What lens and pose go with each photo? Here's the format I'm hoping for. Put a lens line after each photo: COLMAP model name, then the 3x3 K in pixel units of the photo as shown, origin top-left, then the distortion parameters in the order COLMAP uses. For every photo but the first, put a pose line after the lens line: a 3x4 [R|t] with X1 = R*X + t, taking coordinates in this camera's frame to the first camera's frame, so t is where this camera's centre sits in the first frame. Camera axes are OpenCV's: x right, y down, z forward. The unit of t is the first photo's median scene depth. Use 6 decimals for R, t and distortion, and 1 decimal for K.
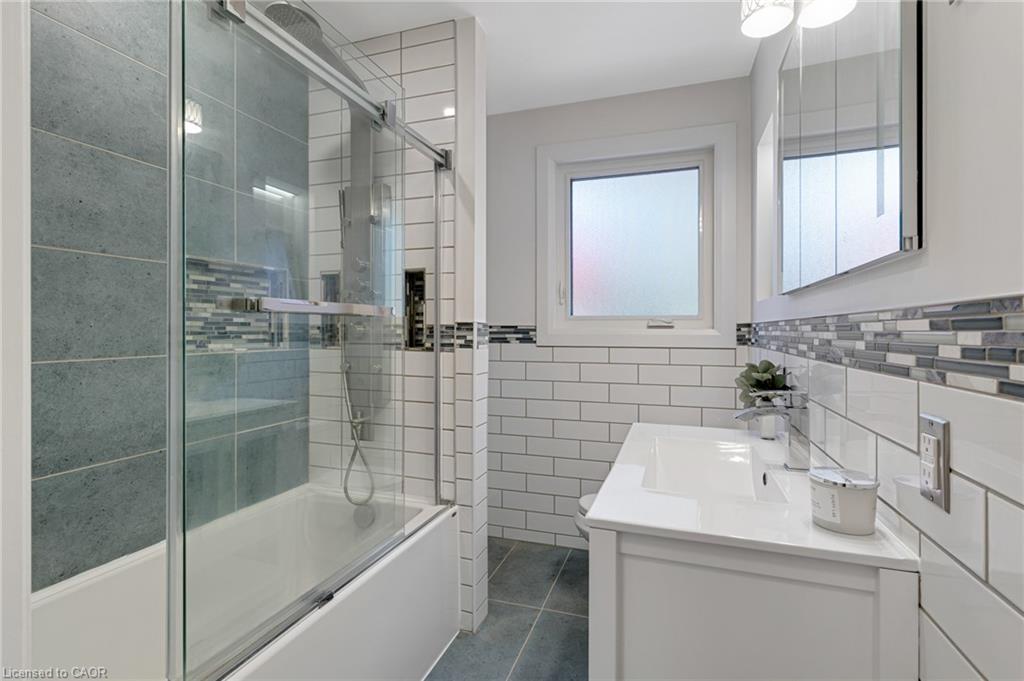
lens RADIAL K [[484.1, 0, 509.7], [0, 484.1, 334.5], [0, 0, 1]] dist [0.001577, 0.001770]
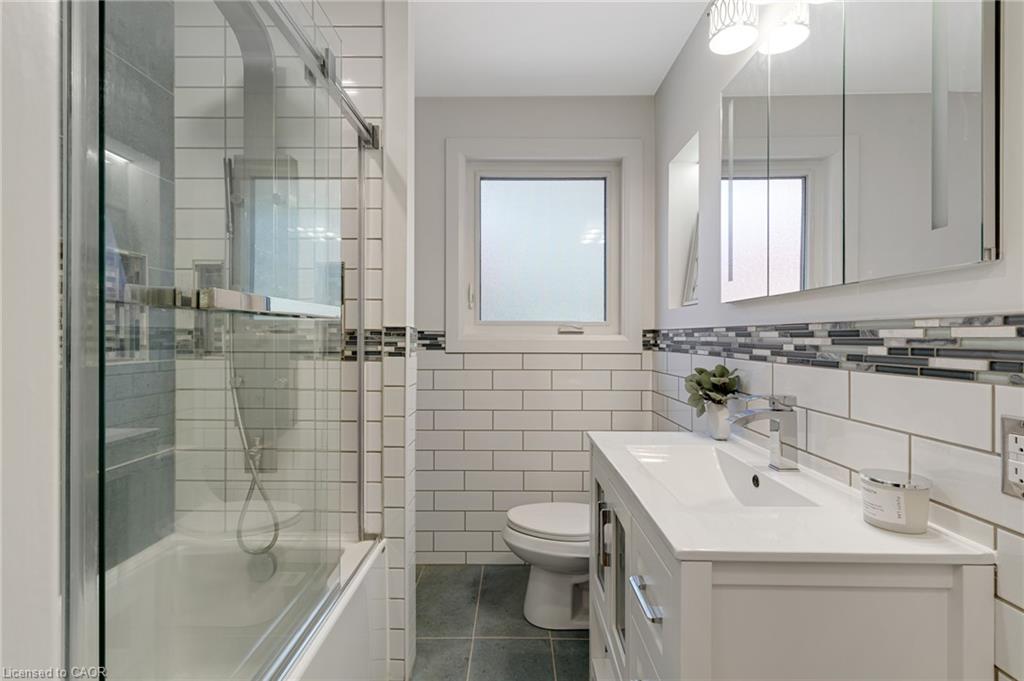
lens RADIAL K [[484.1, 0, 511.6], [0, 484.1, 339.6], [0, 0, 1]] dist [0.001577, 0.001770]
pose [[0.949002, -0.000740, 0.315271, -0.161127], [0.001036, 0.999999, -0.000771, -0.000839], [-0.315270, 0.001058, 0.949002, 0.104892]]
